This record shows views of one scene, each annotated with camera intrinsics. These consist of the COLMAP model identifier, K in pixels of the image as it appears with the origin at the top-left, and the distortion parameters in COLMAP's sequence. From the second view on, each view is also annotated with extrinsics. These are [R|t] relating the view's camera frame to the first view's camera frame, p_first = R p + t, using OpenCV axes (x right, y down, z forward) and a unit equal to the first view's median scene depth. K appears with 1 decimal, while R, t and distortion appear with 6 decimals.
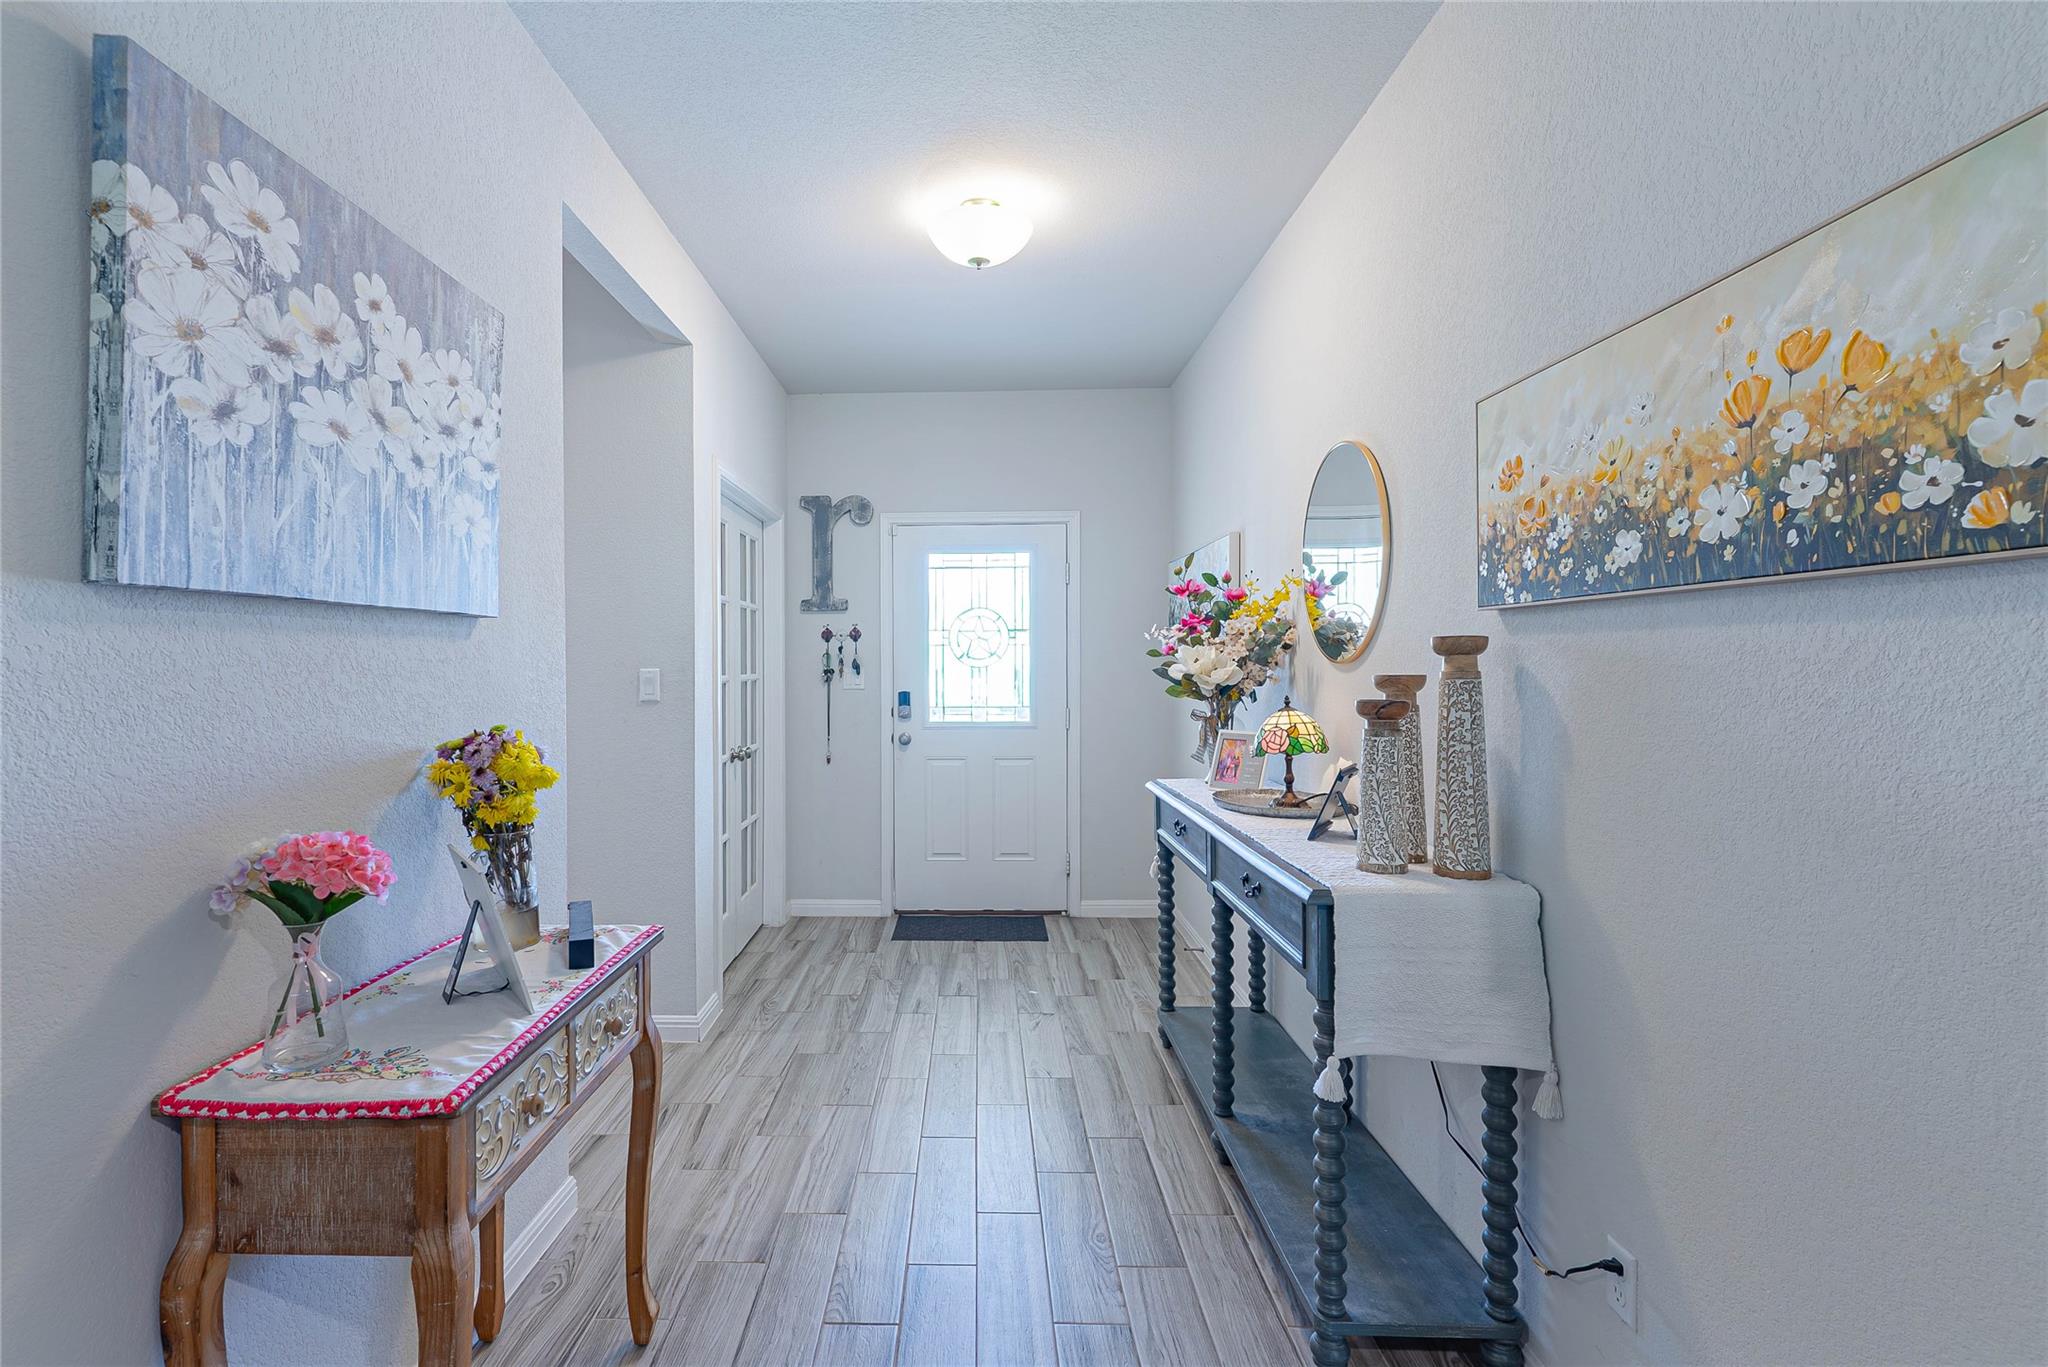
lens RADIAL K [[1008.5, 0, 926.2], [0, 1008.5, 668.9], [0, 0, 1]] dist [-0.002163, 0.000271]
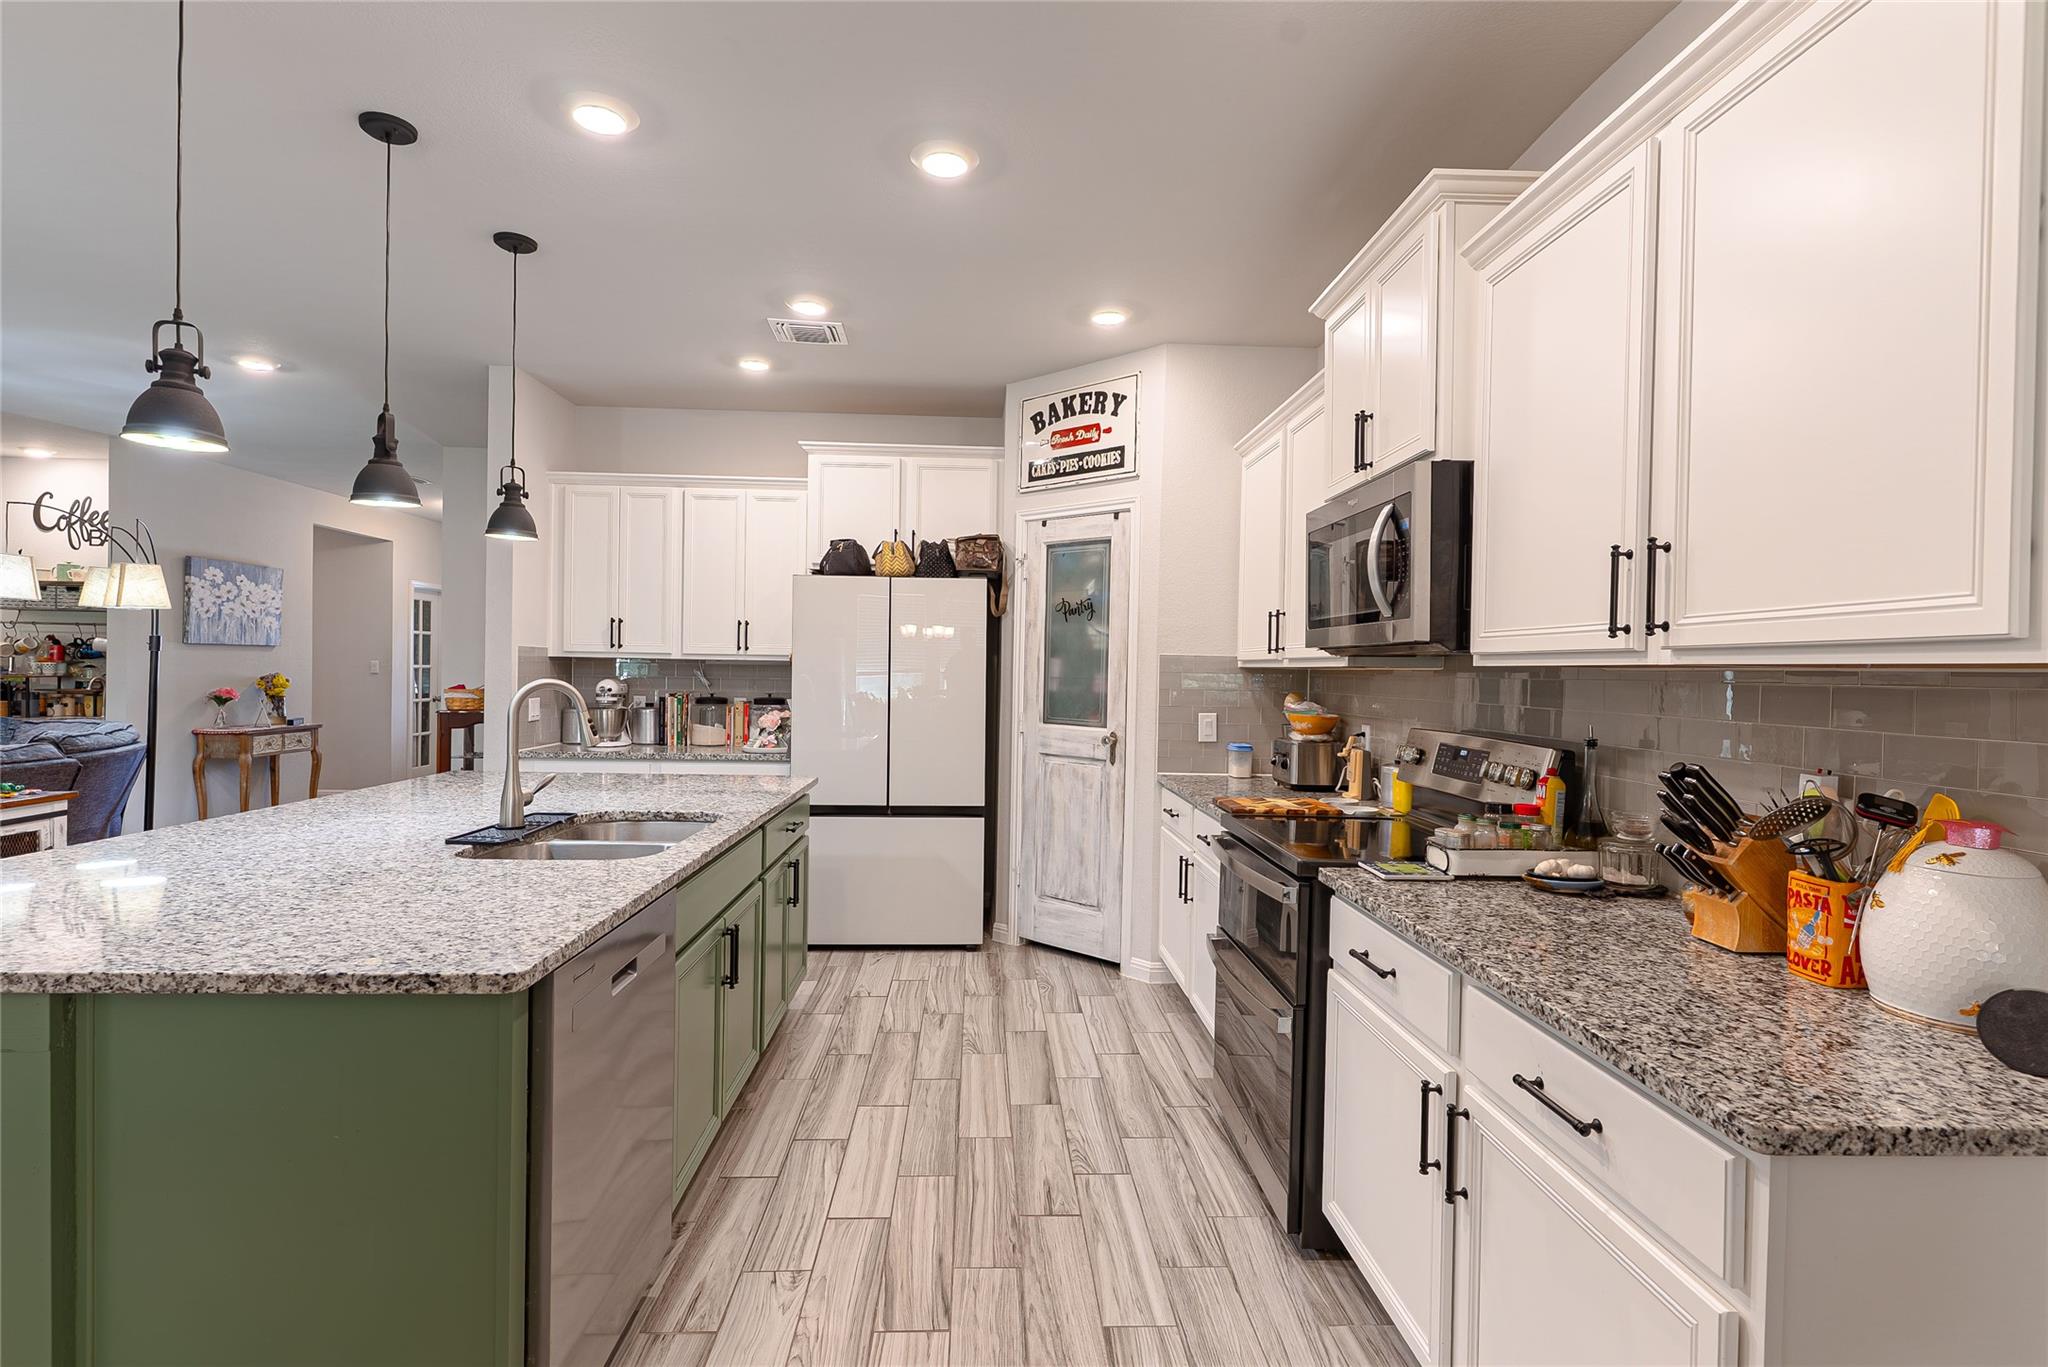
lens RADIAL K [[982.9, 0, 1021.0], [0, 982.9, 679.3], [0, 0, 1]] dist [0.004395, 0.000074]
pose [[0.995503, 0.021247, 0.092314, 1.527531], [-0.021653, 0.999760, 0.003403, 0.002438], [-0.092219, -0.005386, 0.995724, -2.251825]]
